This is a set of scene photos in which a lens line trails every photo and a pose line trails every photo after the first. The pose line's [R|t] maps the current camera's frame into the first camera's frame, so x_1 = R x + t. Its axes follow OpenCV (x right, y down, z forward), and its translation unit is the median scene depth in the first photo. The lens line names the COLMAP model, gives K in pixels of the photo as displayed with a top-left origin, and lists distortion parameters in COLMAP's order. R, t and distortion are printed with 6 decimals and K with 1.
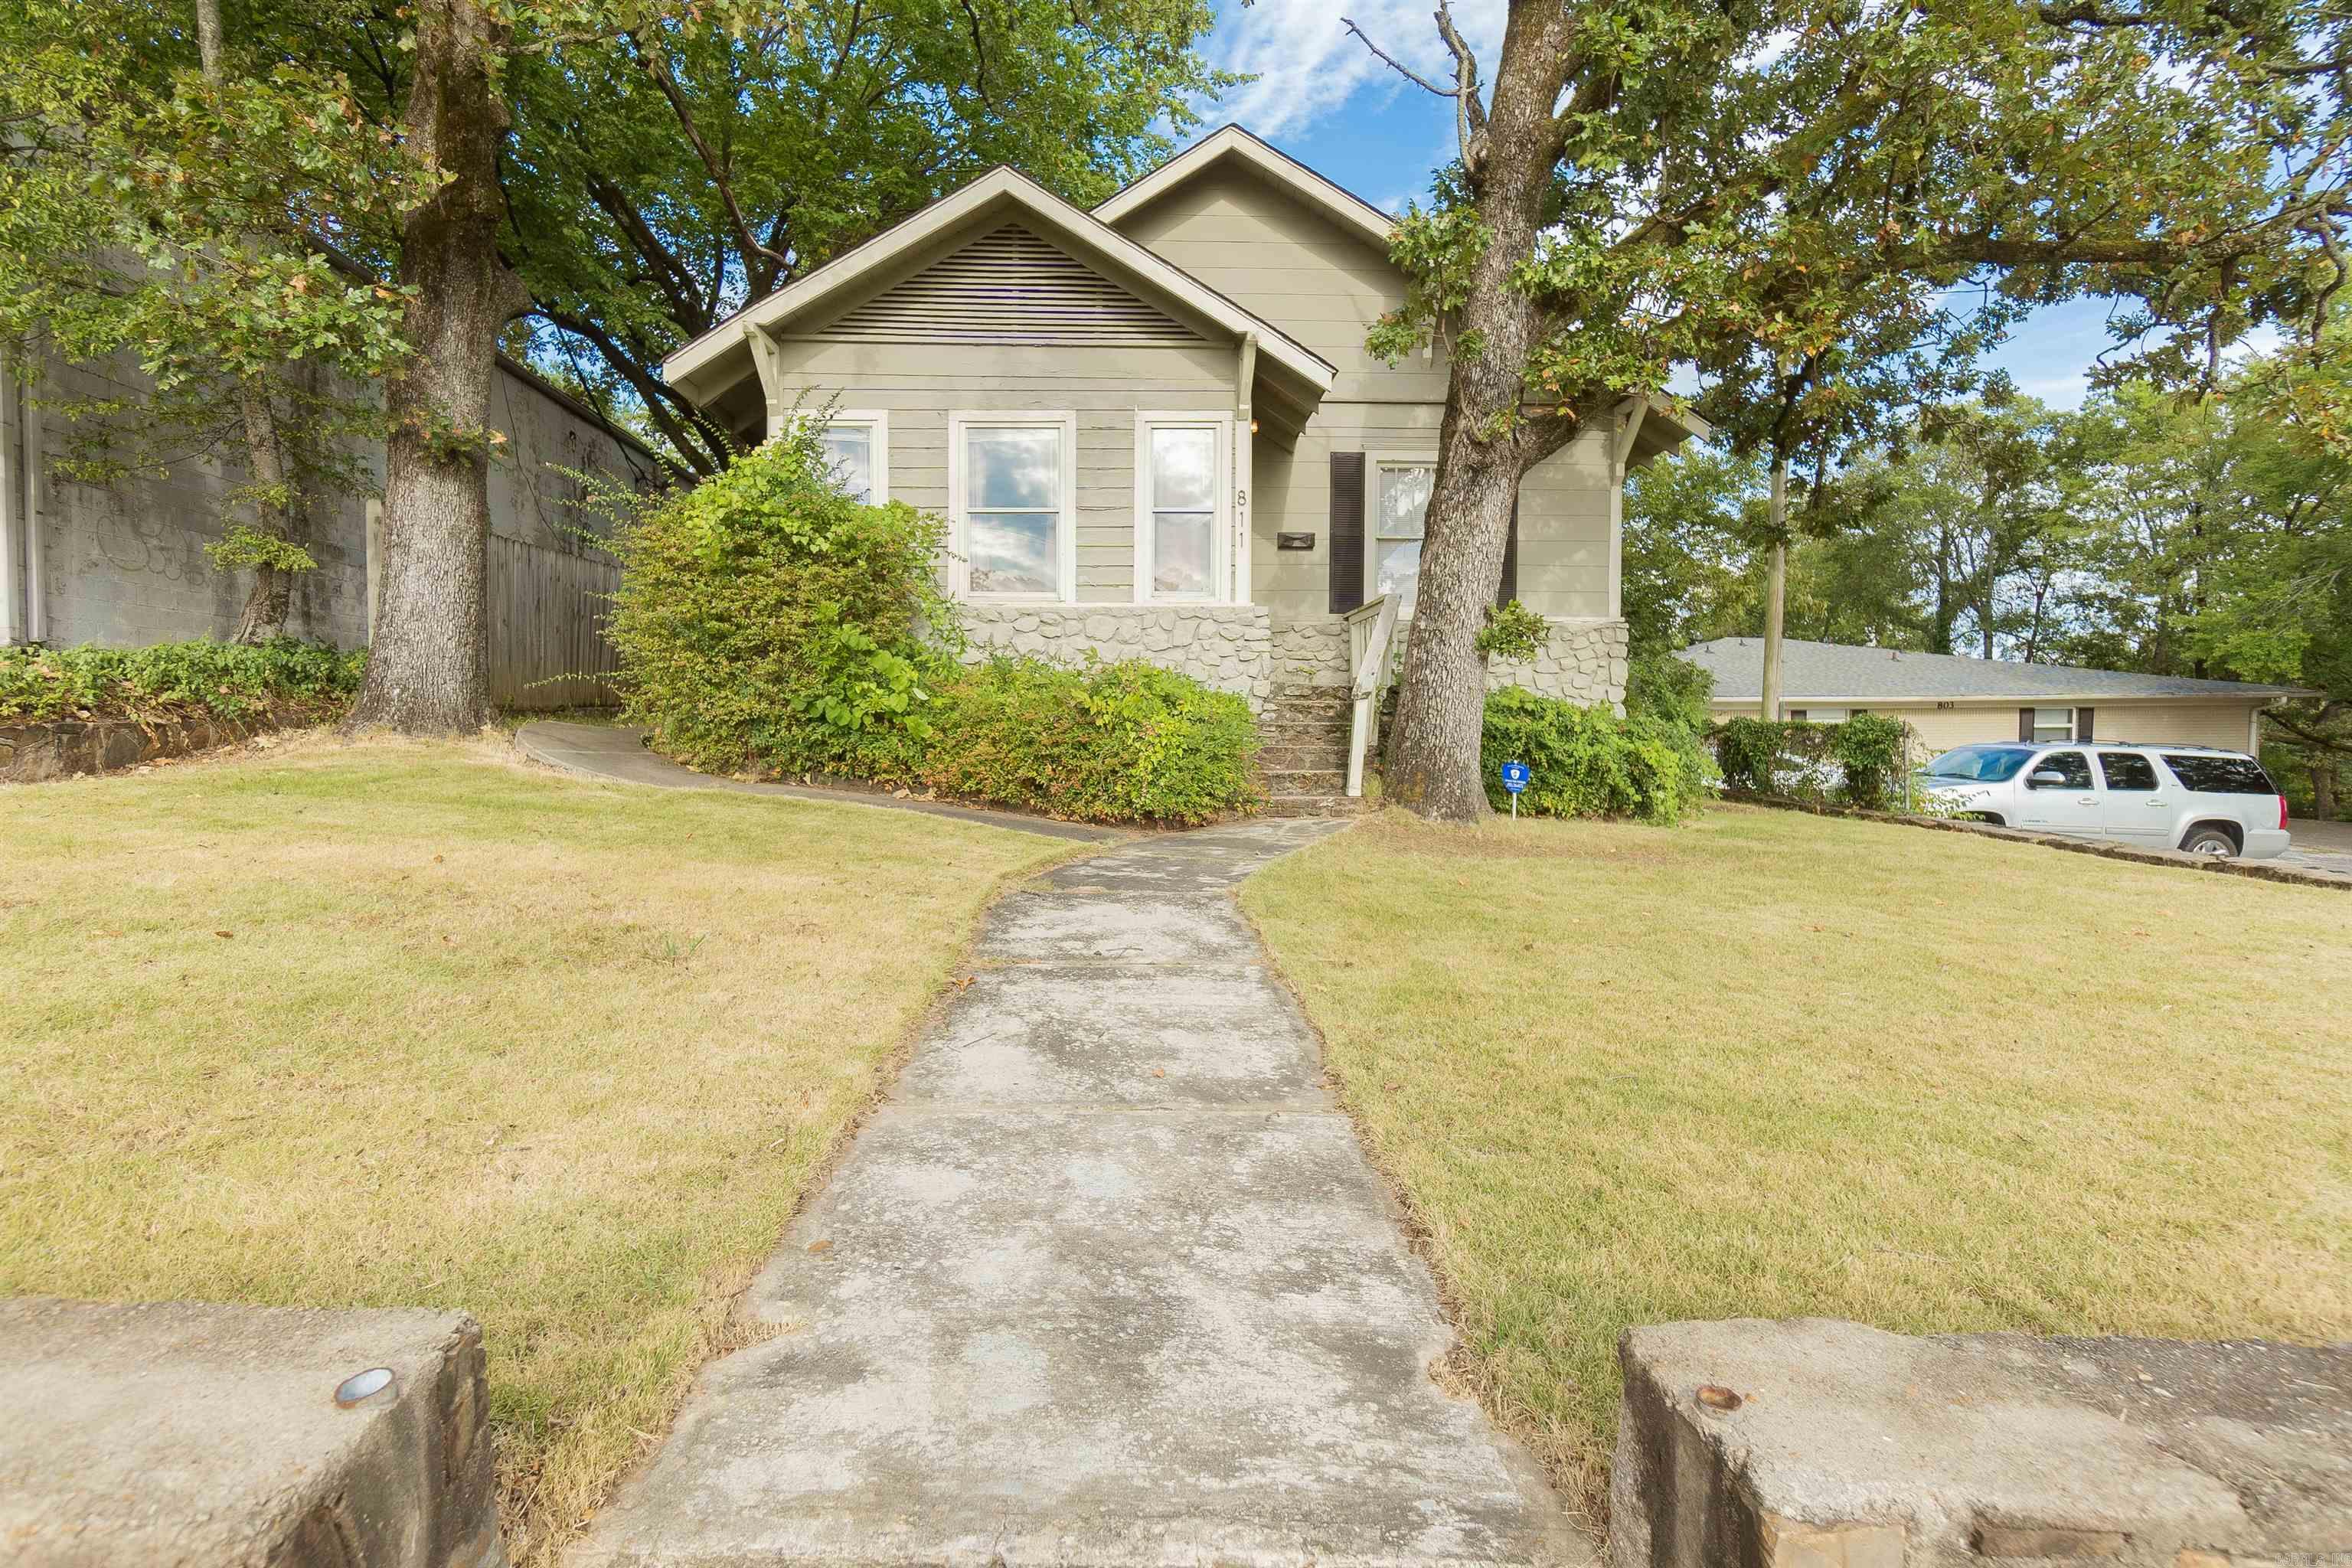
lens RADIAL K [[1032.2, 0, 1162.6], [0, 1032.2, 772.7], [0, 0, 1]] dist [-0.001605, -0.000605]
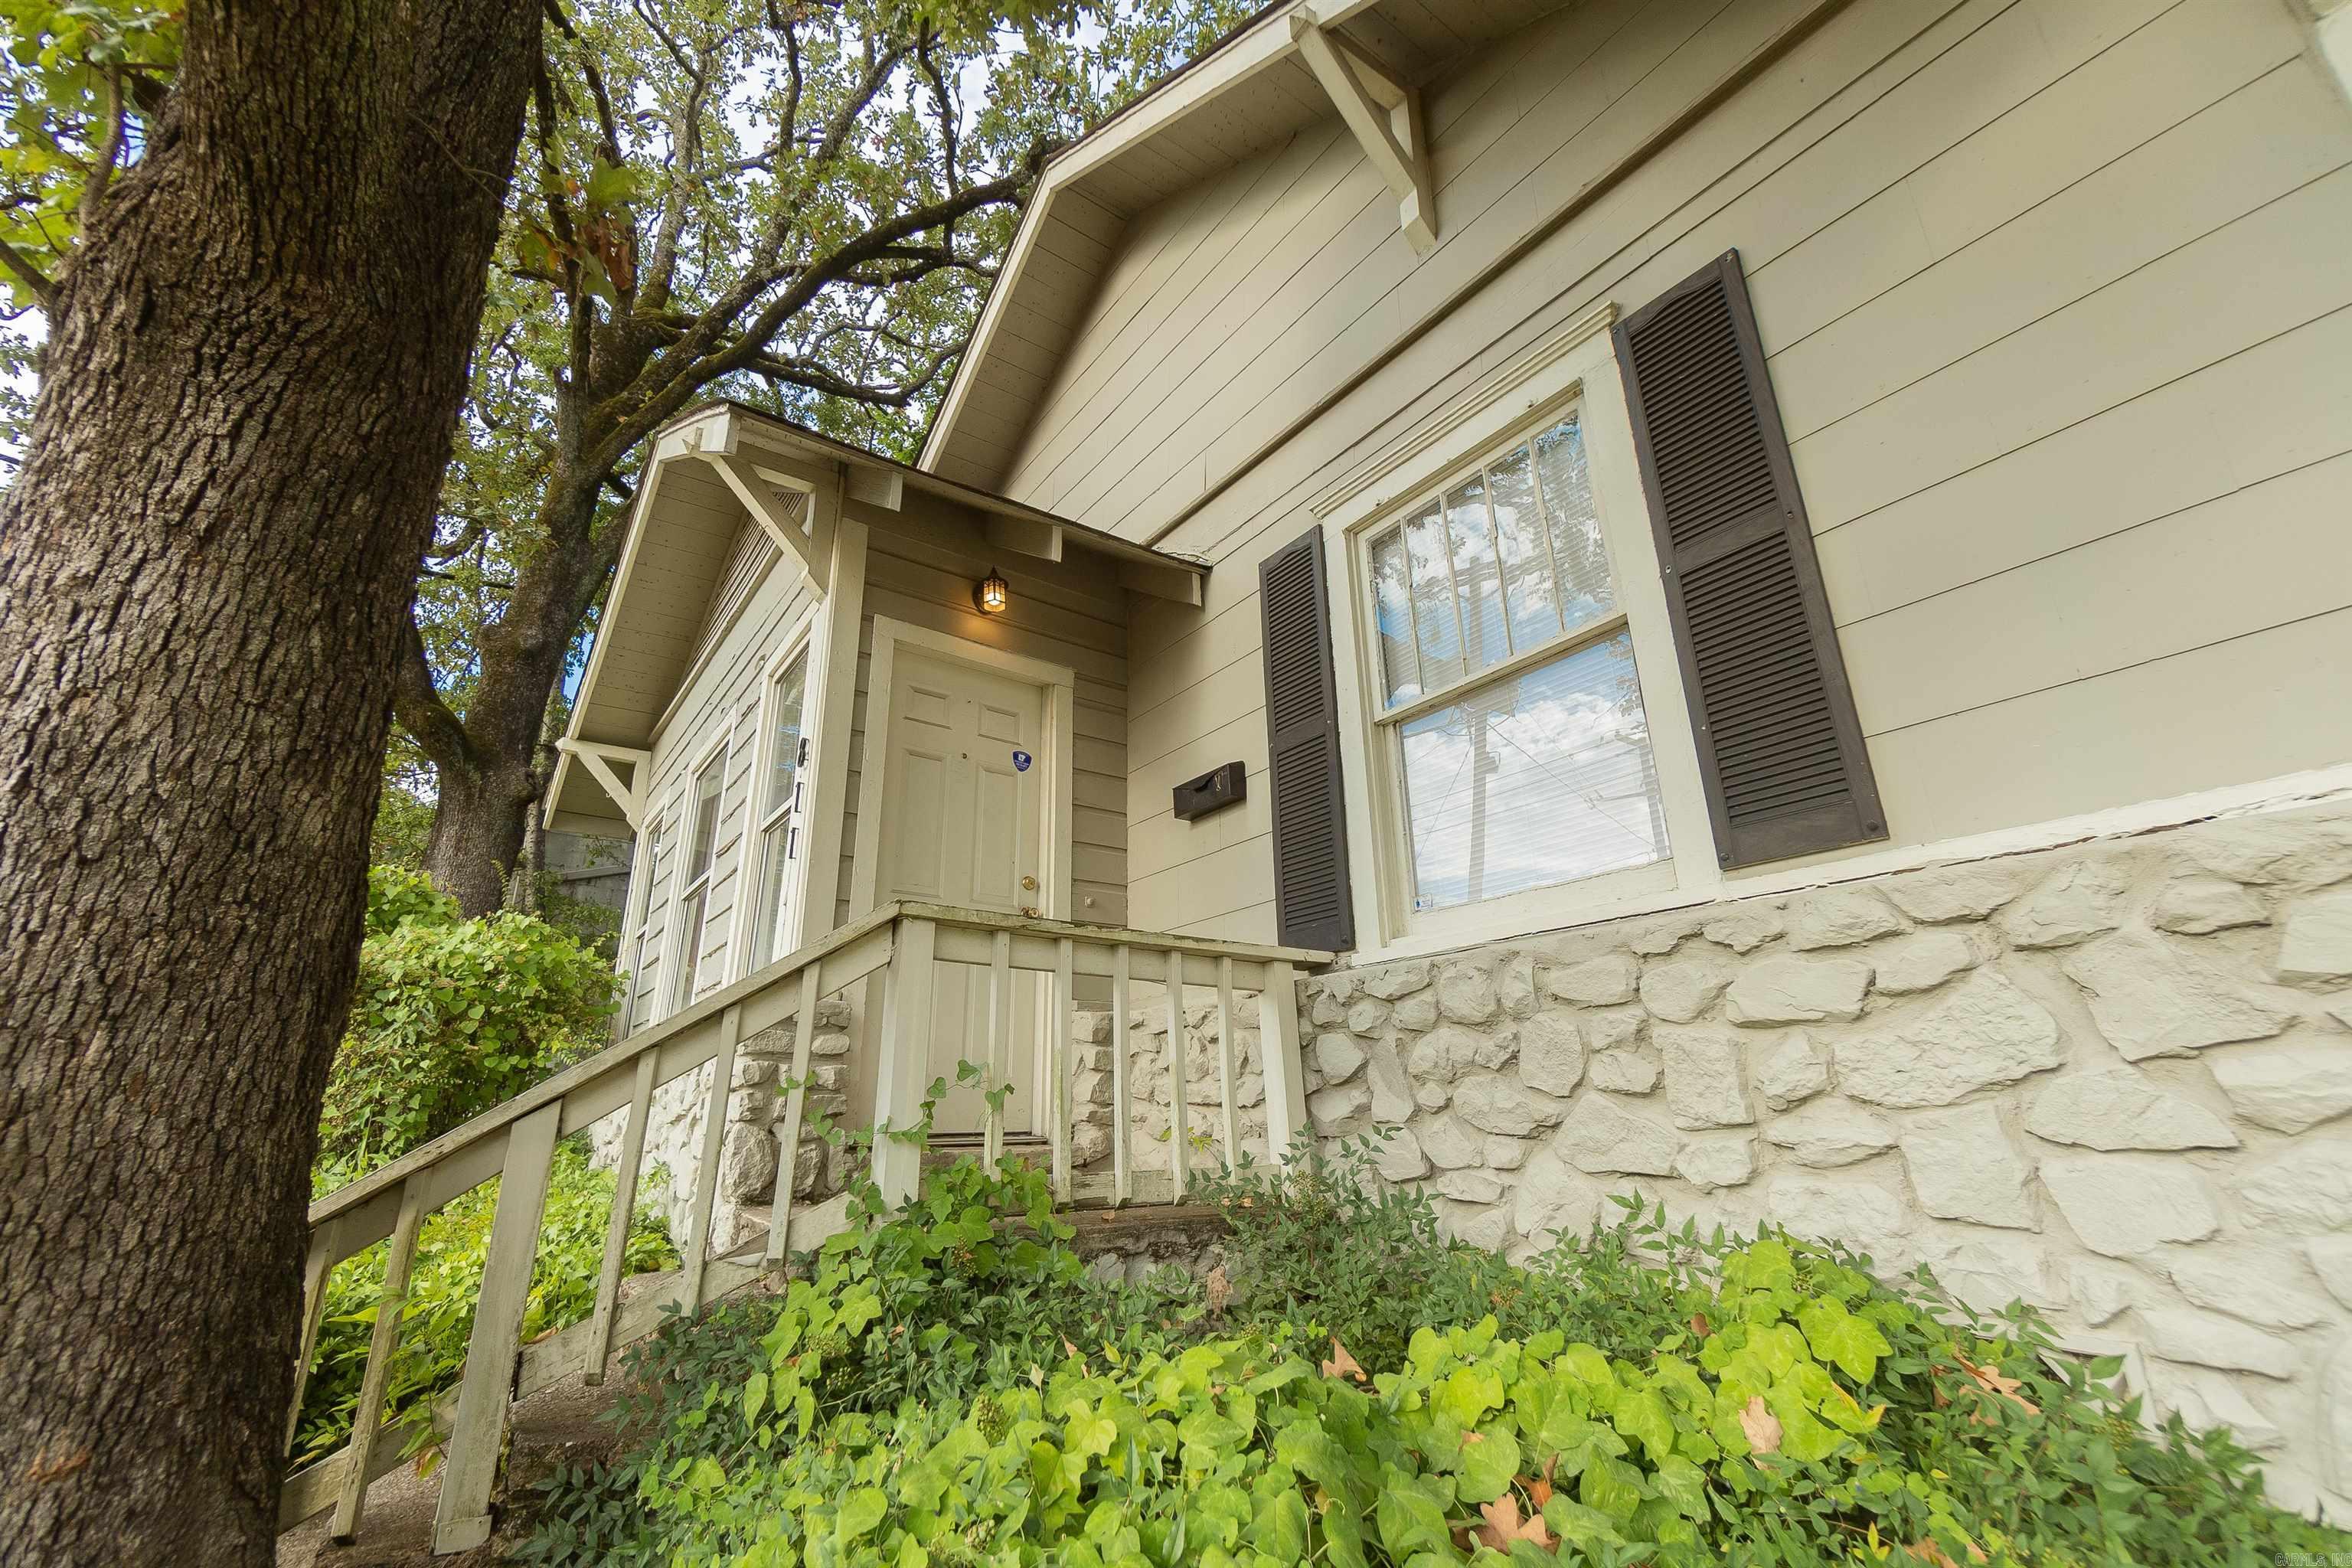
lens RADIAL K [[996.0, 0, 1199.8], [0, 996.0, 772.1], [0, 0, 1]] dist [0.000456, -0.000090]
pose [[0.571549, -0.284070, -0.769829, 0.507149], [-0.011132, 0.935395, -0.353429, -0.113434], [0.820493, 0.210571, 0.531462, 0.935214]]
